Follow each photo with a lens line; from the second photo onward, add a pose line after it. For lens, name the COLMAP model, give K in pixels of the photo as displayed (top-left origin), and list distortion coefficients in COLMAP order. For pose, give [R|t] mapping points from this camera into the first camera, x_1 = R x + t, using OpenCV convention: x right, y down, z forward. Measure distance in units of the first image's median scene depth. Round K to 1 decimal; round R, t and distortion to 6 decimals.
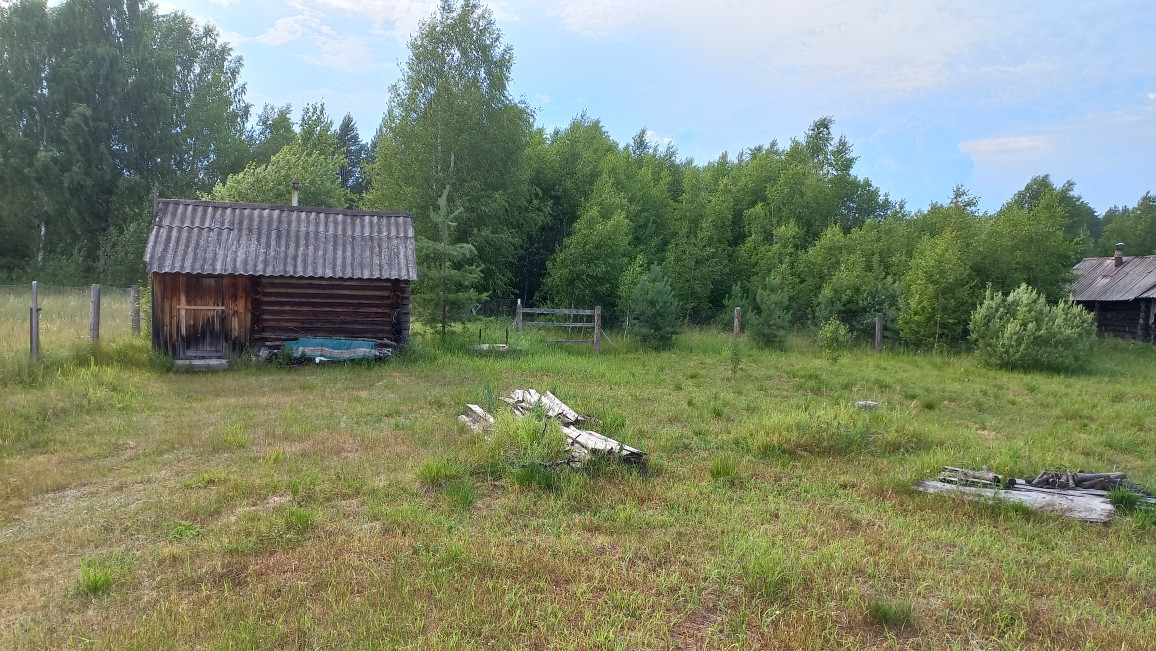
lens RADIAL K [[826.4, 0, 580.7], [0, 826.4, 327.2], [0, 0, 1]] dist [0.100737, -0.117143]
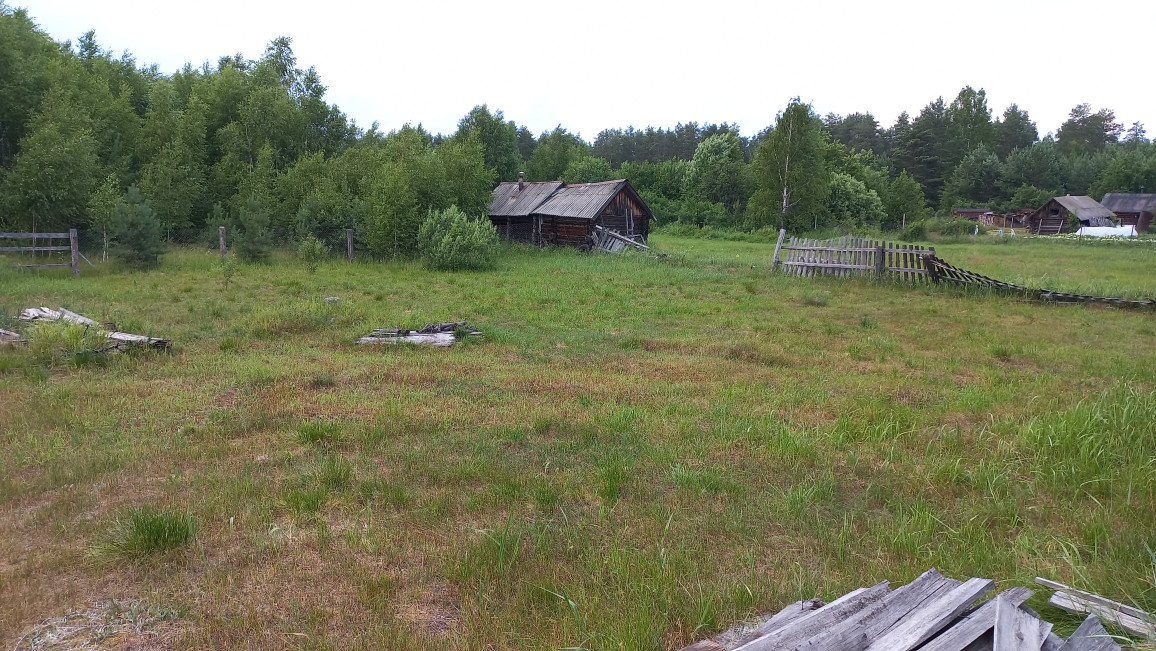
lens RADIAL K [[826.4, 0, 580.7], [0, 826.4, 327.2], [0, 0, 1]] dist [0.100737, -0.117143]
pose [[0.828401, -0.093310, 0.552308, -0.043950], [0.034936, 0.992715, 0.115314, -0.003713], [-0.559044, -0.076231, 0.825626, -0.195066]]
